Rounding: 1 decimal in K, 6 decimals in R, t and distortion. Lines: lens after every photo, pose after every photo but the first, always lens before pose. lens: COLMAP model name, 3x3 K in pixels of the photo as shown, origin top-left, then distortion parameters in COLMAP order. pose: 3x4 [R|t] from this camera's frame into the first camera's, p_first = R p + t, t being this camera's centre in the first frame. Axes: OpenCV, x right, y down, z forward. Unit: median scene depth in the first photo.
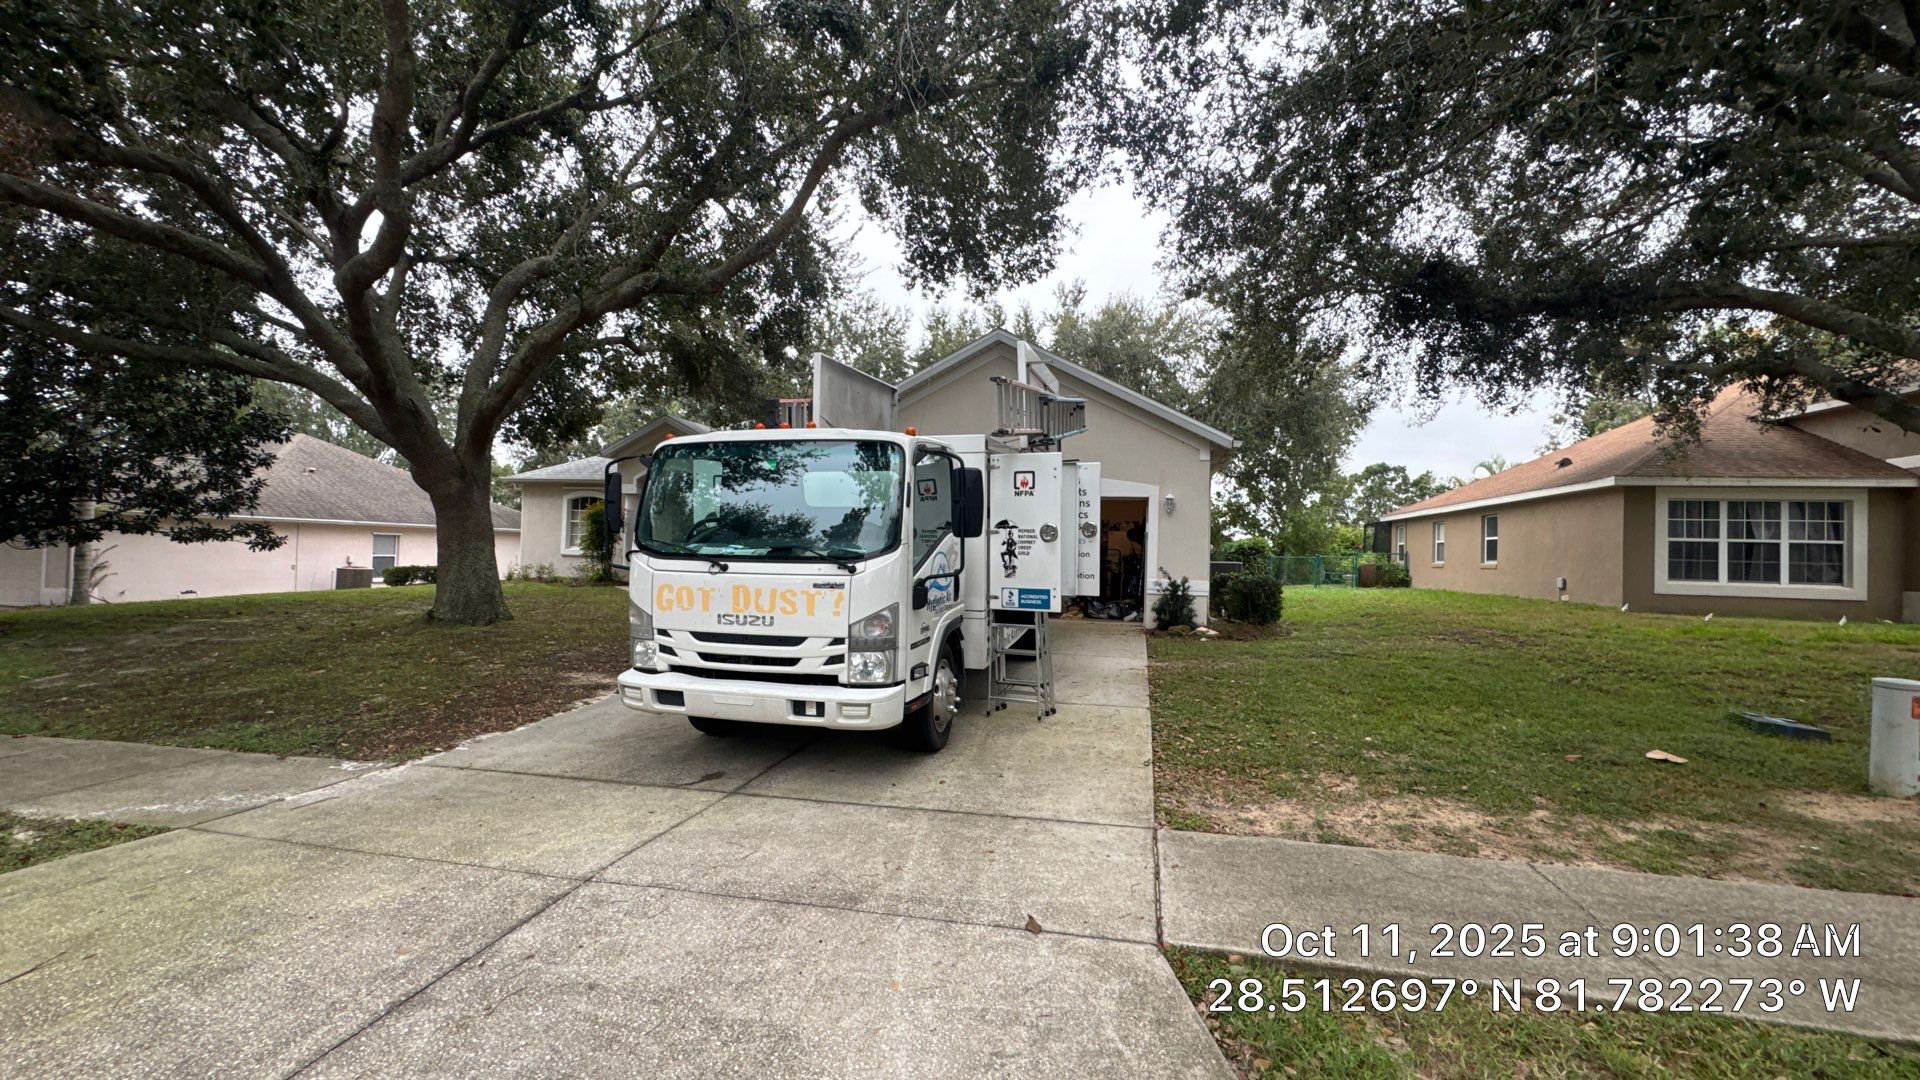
lens RADIAL K [[778.6, 0, 960.0], [0, 778.6, 540.0], [0, 0, 1]] dist [-0.015222, 0.000264]
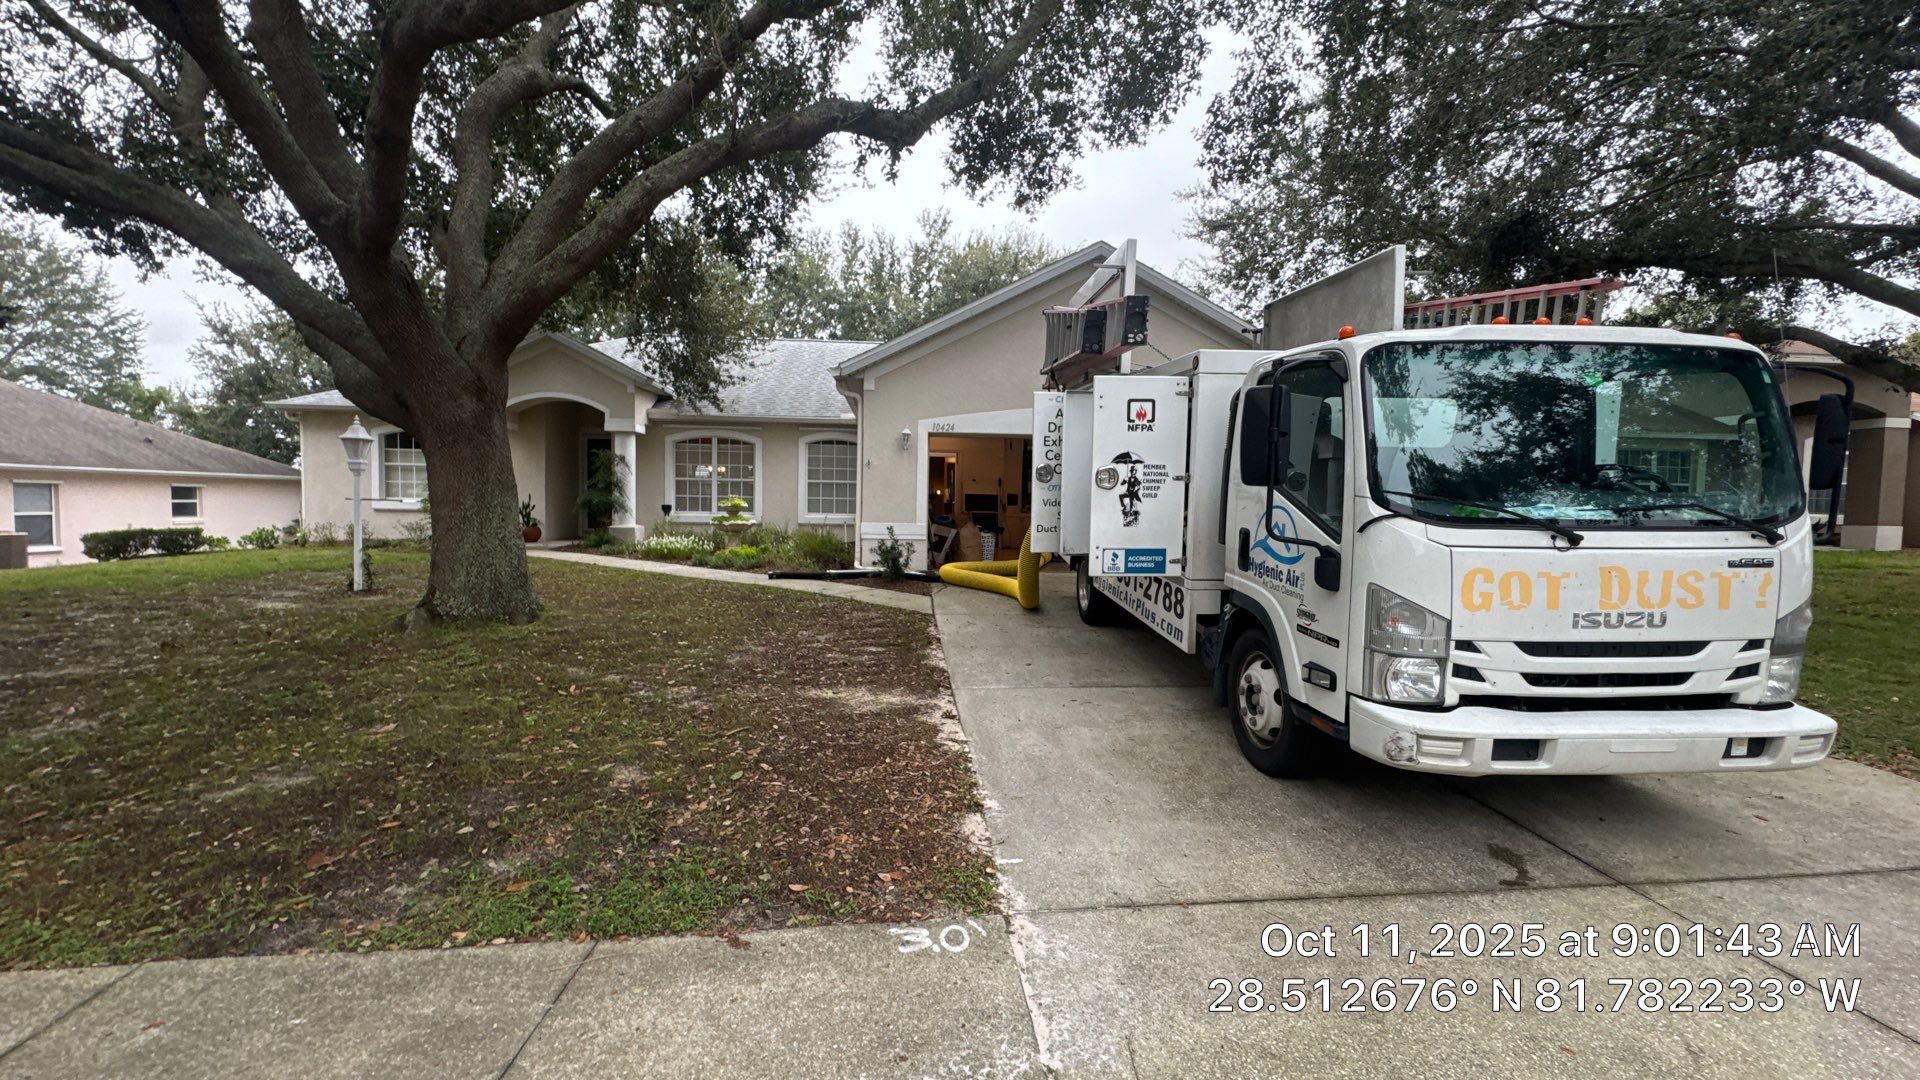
lens RADIAL K [[777.3, 0, 960.0], [0, 777.3, 540.0], [0, 0, 1]] dist [-0.003406, -0.000284]
pose [[0.951929, -0.026528, 0.305168, -0.979821], [0.004584, 0.997365, 0.072402, -0.013105], [-0.306284, -0.067523, 0.949542, 0.549332]]
